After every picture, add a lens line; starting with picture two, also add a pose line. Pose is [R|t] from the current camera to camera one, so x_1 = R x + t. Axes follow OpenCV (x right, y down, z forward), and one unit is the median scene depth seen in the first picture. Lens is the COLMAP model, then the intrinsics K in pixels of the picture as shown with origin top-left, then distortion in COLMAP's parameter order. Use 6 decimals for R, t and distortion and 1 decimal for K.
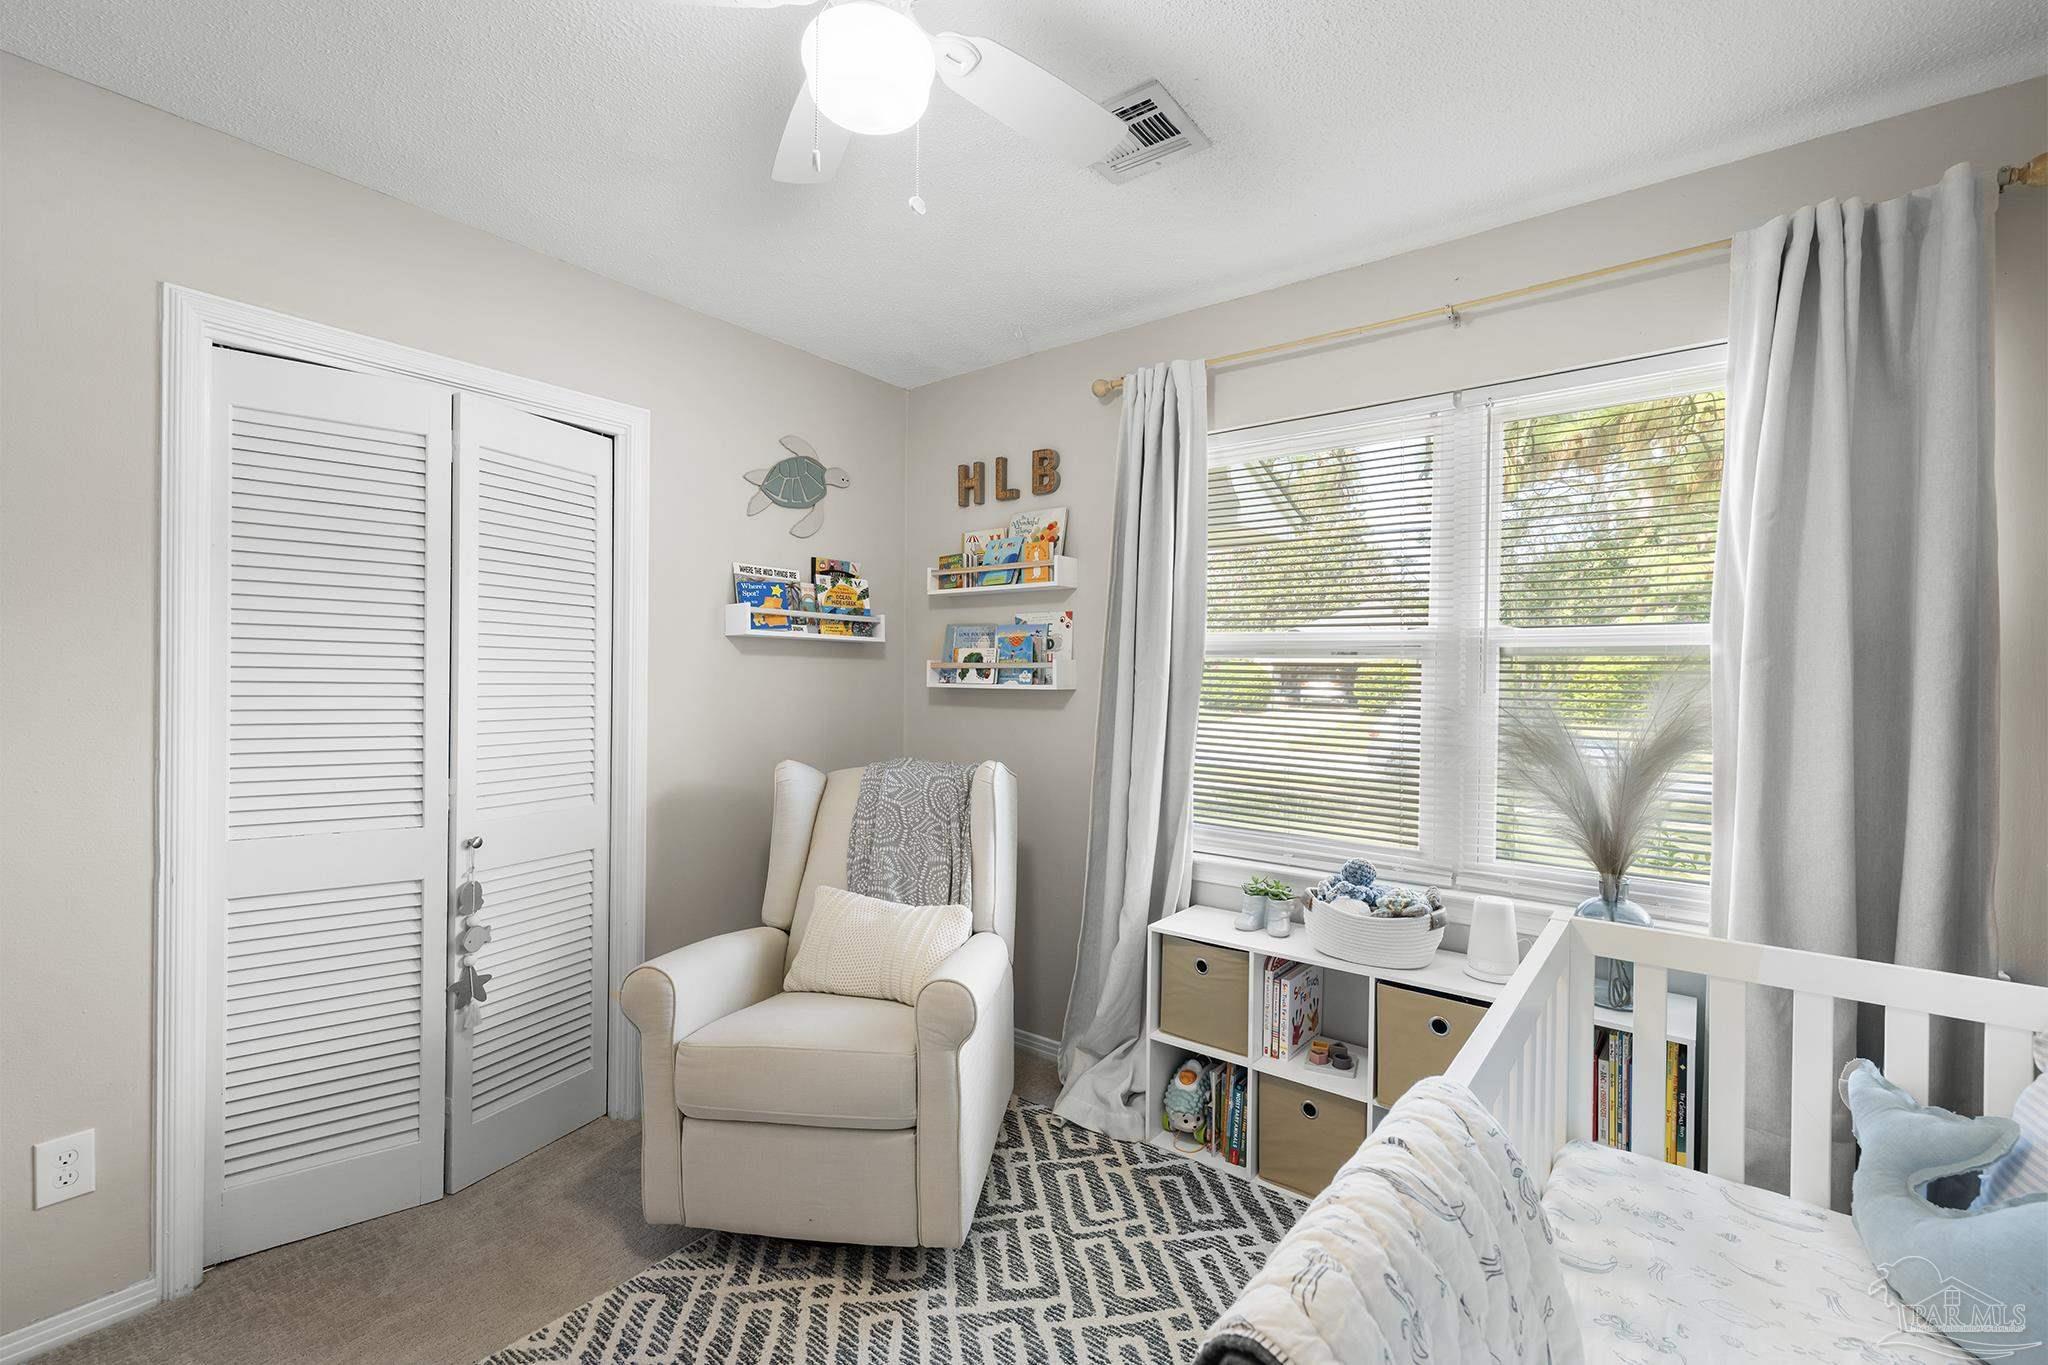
lens RADIAL K [[879.6, 0, 1021.2], [0, 879.6, 678.5], [0, 0, 1]] dist [-0.000764, 0.000605]
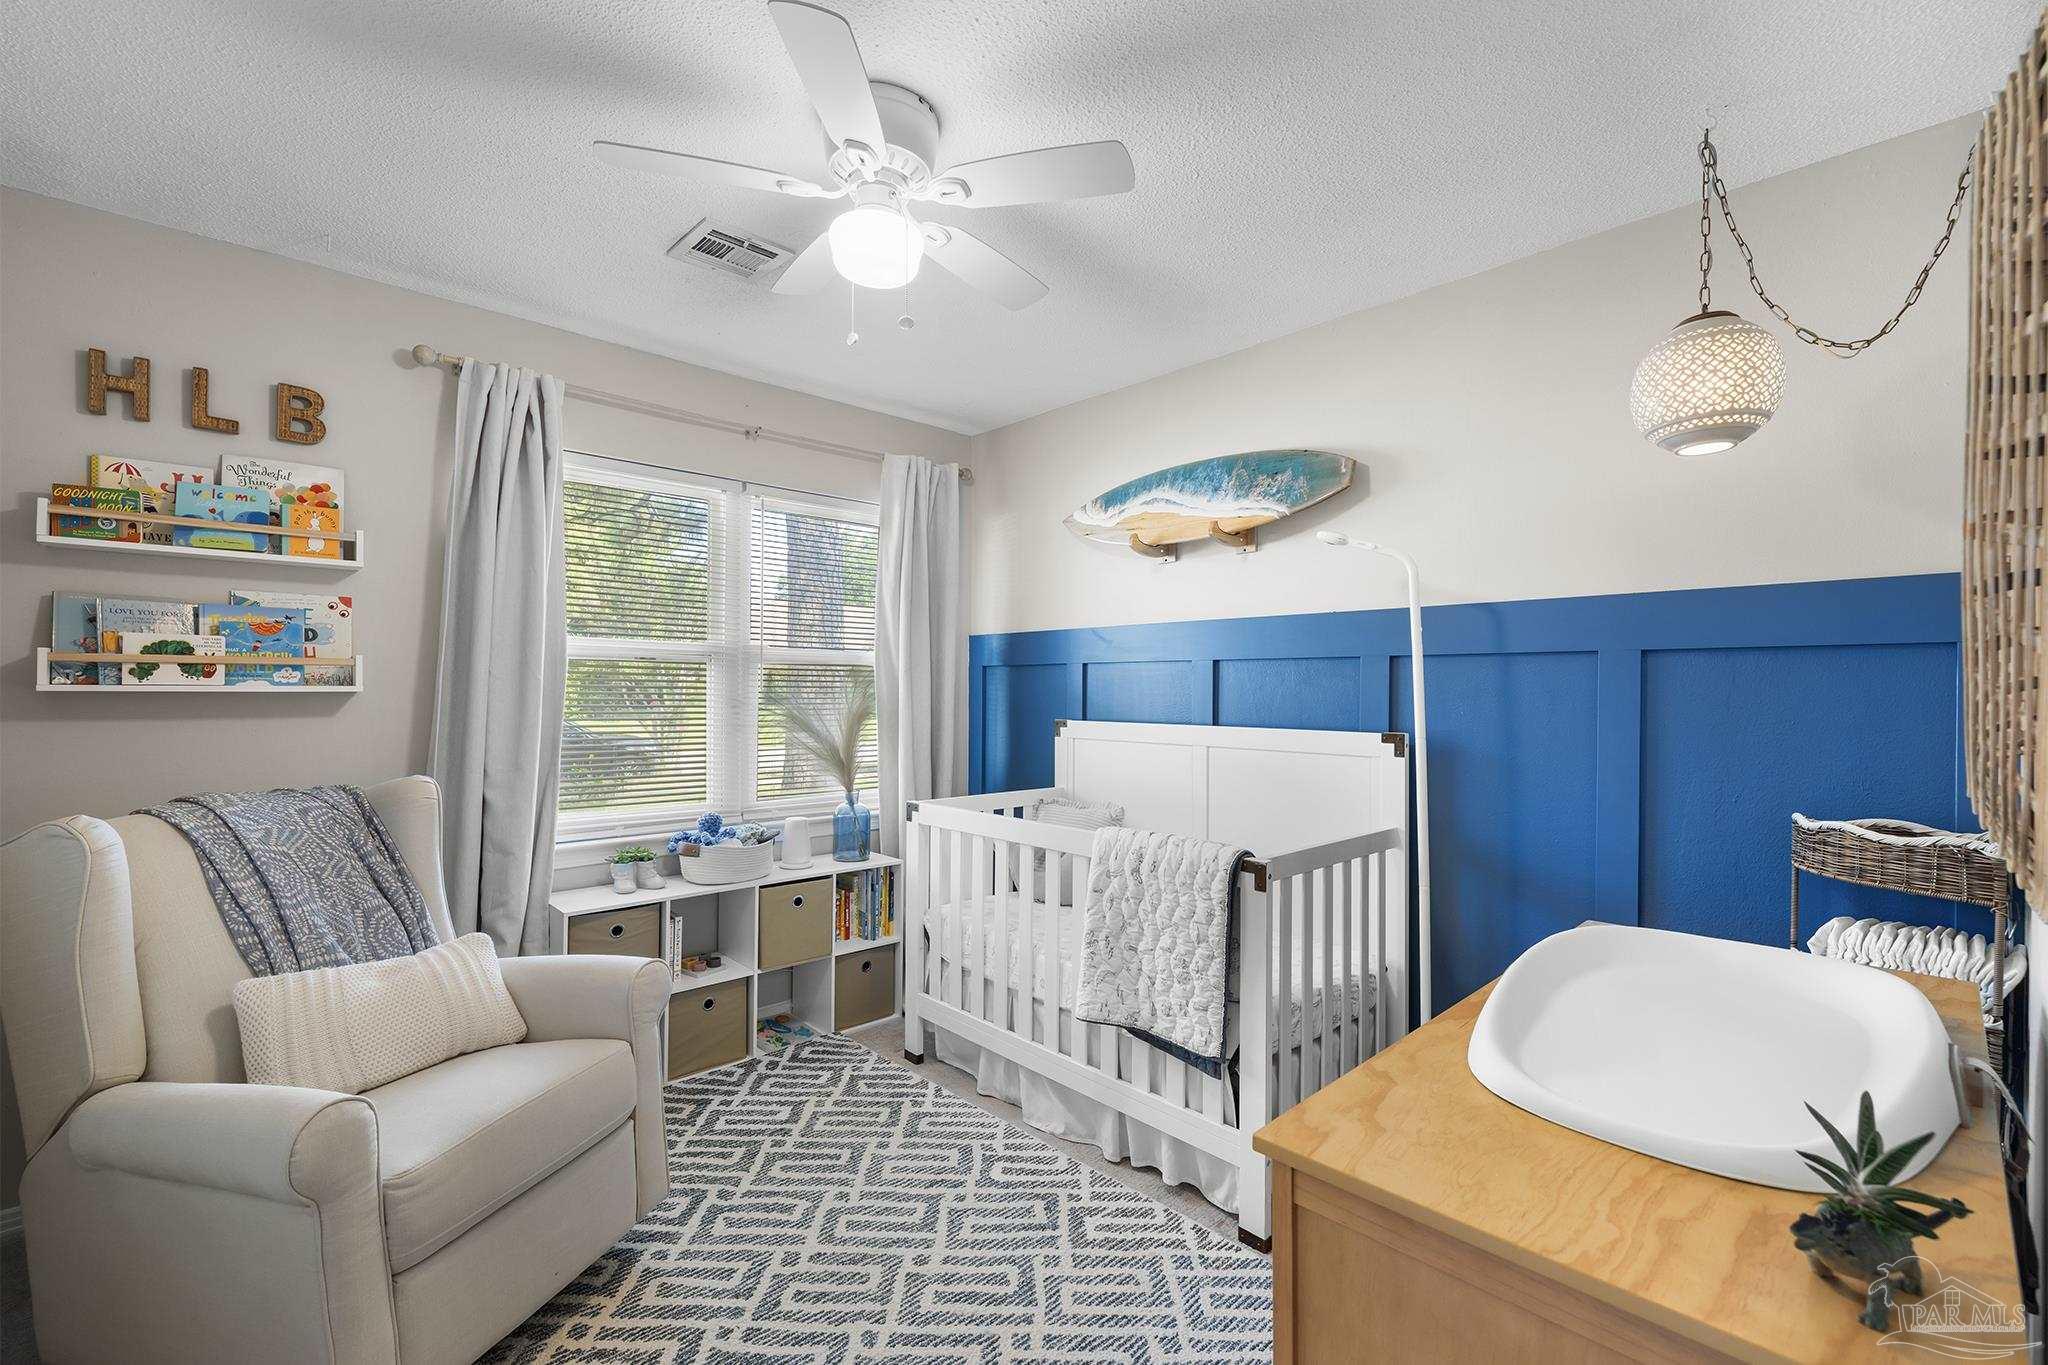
lens RADIAL K [[879.6, 0, 1018.9], [0, 879.6, 692.5], [0, 0, 1]] dist [-0.000764, 0.000605]
pose [[0.155861, -0.012232, 0.987703, -0.657213], [-0.001149, 0.999920, 0.012565, 0.002308], [-0.987778, -0.003093, 0.155834, 0.241730]]
